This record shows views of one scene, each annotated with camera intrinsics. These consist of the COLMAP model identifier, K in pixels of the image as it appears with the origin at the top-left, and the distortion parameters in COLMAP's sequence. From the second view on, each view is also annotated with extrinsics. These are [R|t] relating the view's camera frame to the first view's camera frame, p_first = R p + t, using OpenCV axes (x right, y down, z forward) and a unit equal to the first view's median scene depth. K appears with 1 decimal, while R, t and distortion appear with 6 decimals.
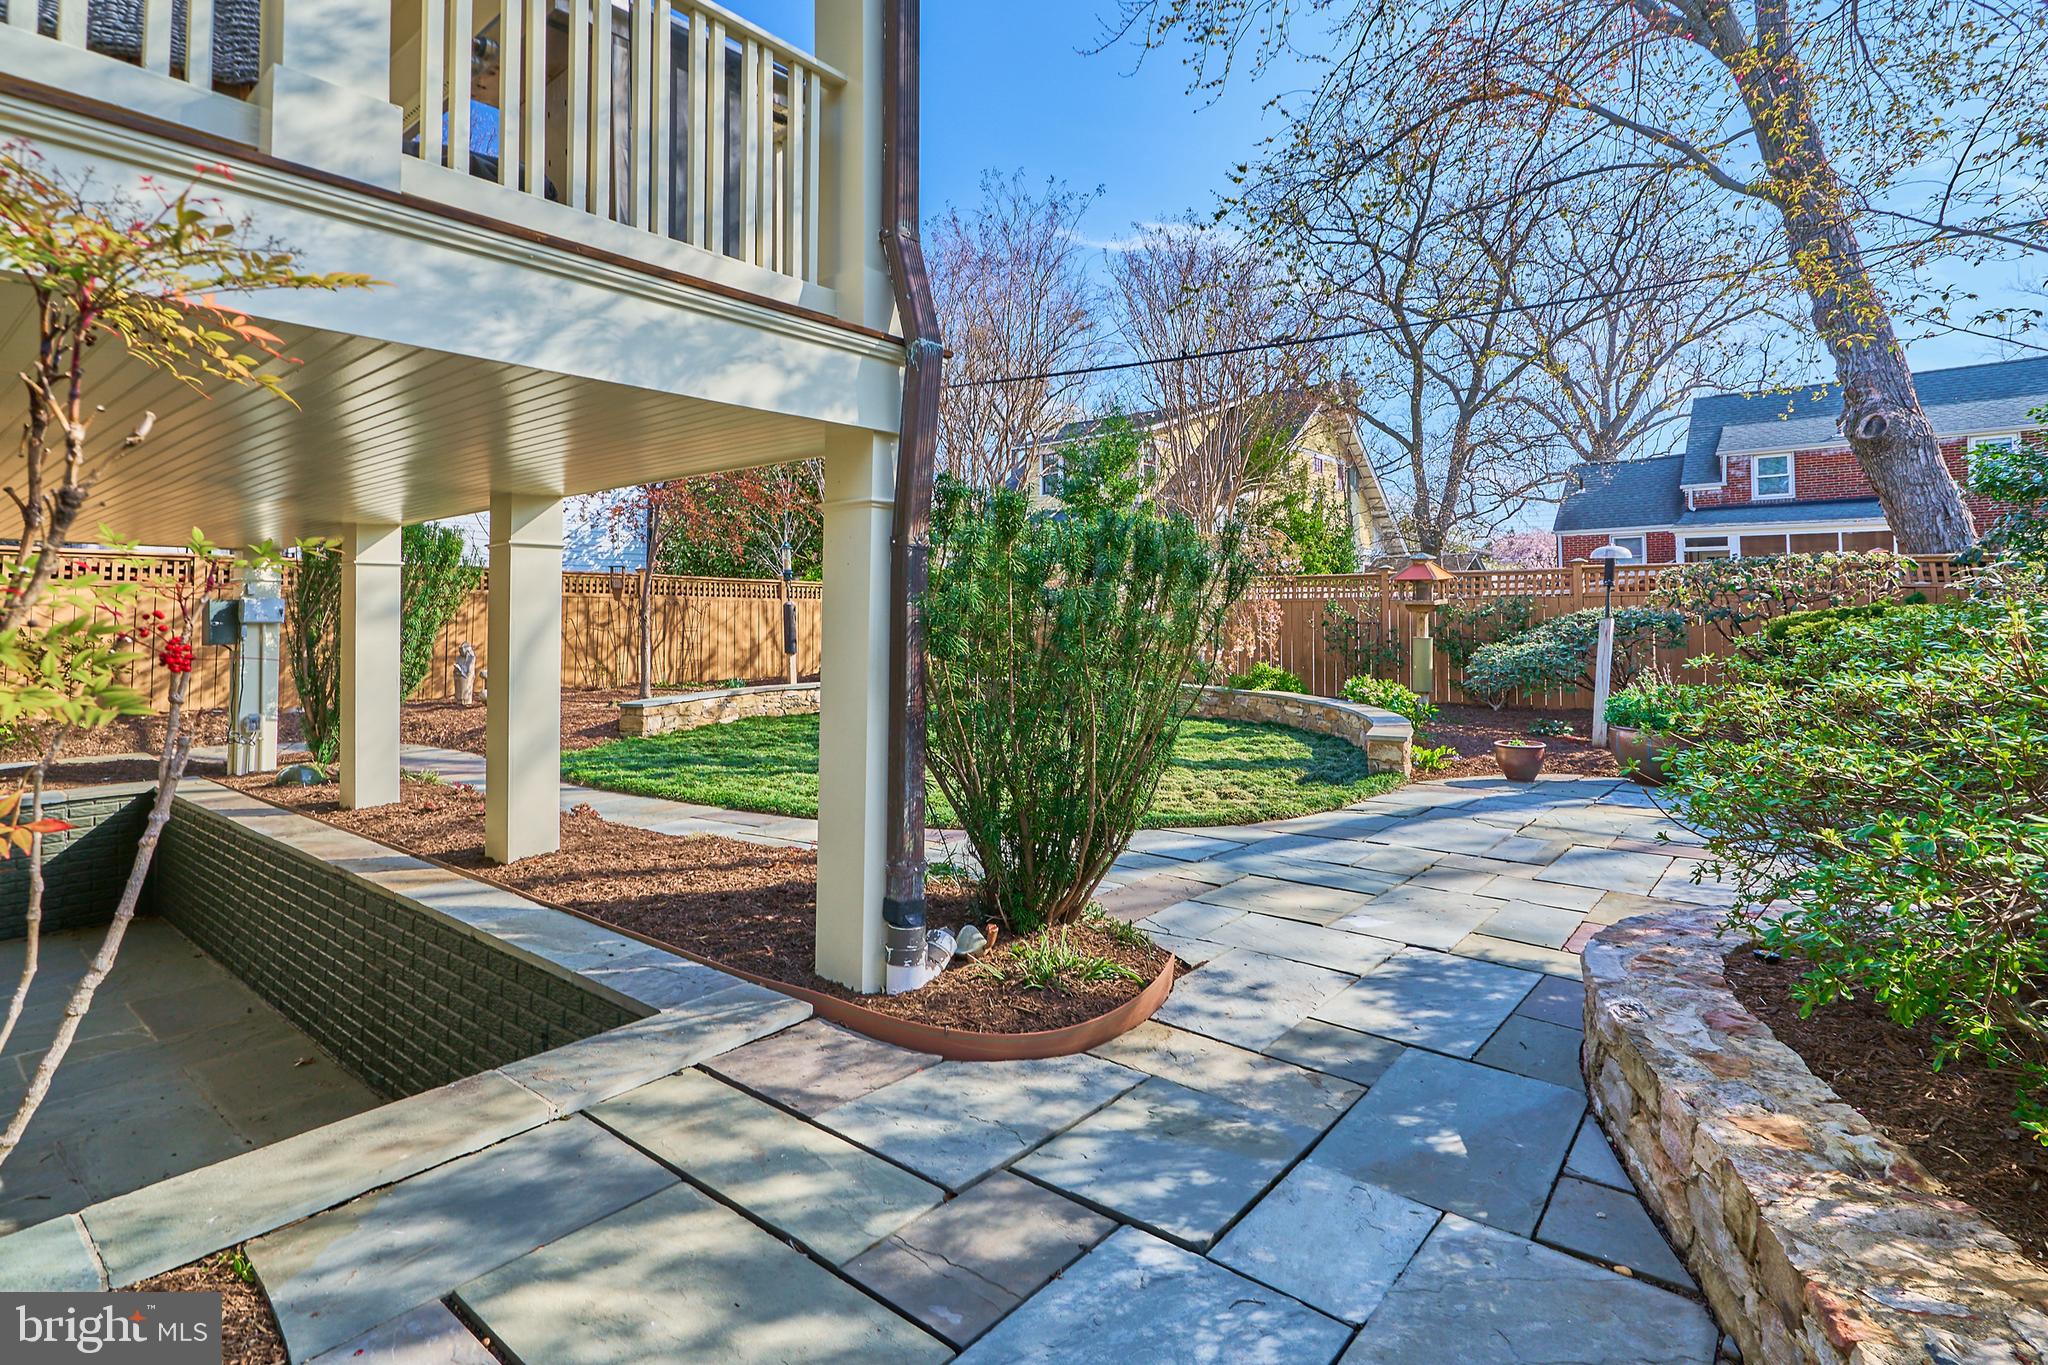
lens RADIAL K [[975.3, 0, 968.8], [0, 975.3, 733.1], [0, 0, 1]] dist [-0.002326, 0.001024]
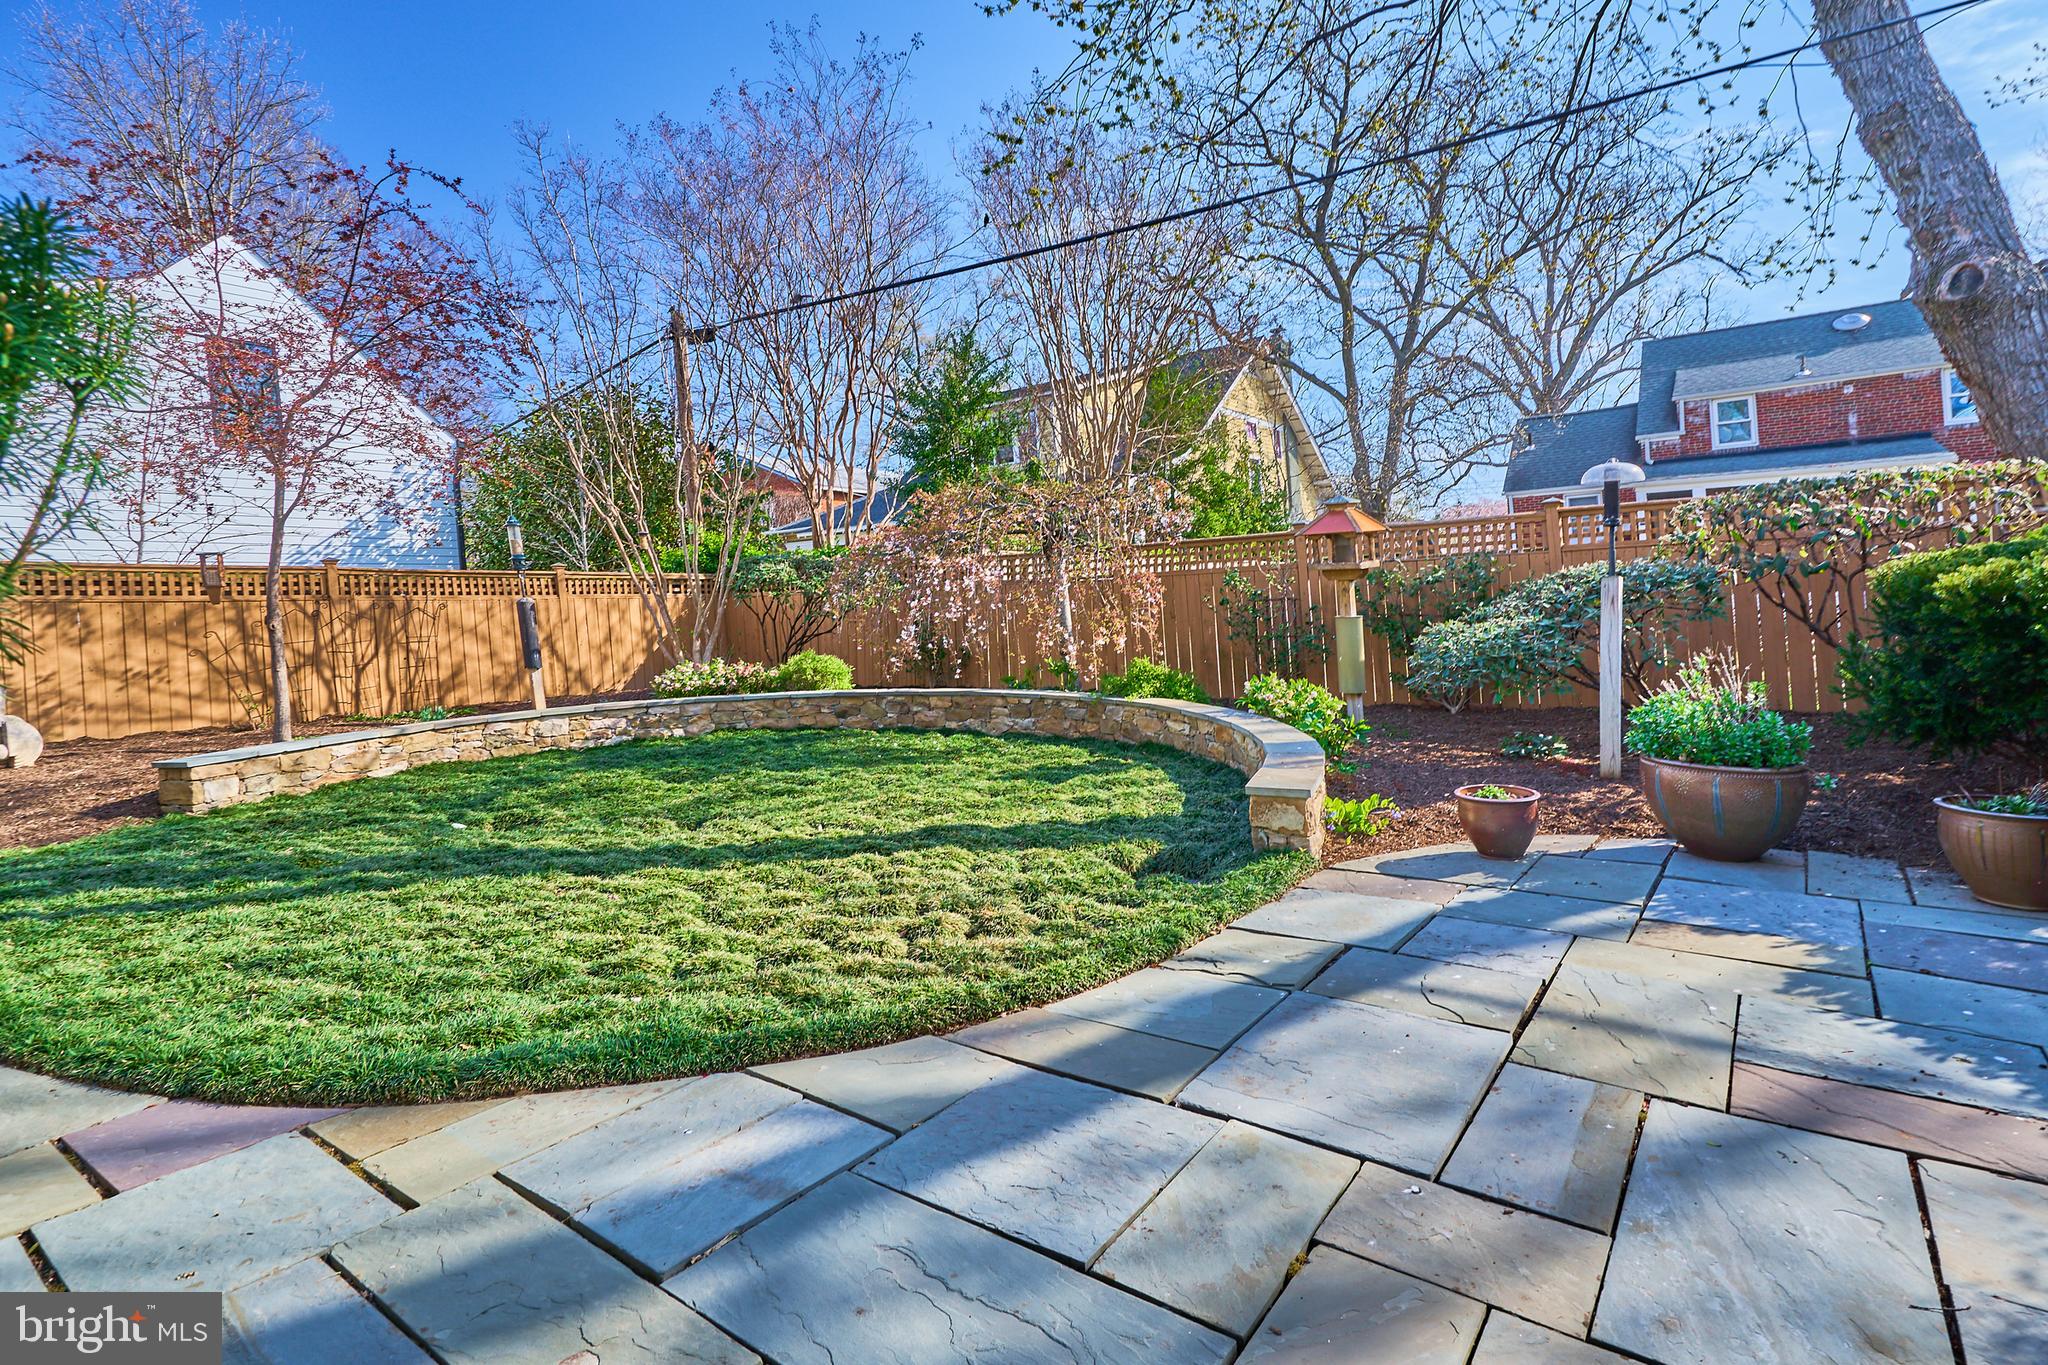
lens RADIAL K [[975.3, 0, 1045.2], [0, 975.3, 696.1], [0, 0, 1]] dist [-0.002326, 0.001024]
pose [[0.994263, -0.043768, 0.097594, 0.118407], [0.046564, 0.998562, -0.026557, -0.021590], [-0.096291, 0.030949, 0.994872, 0.216613]]
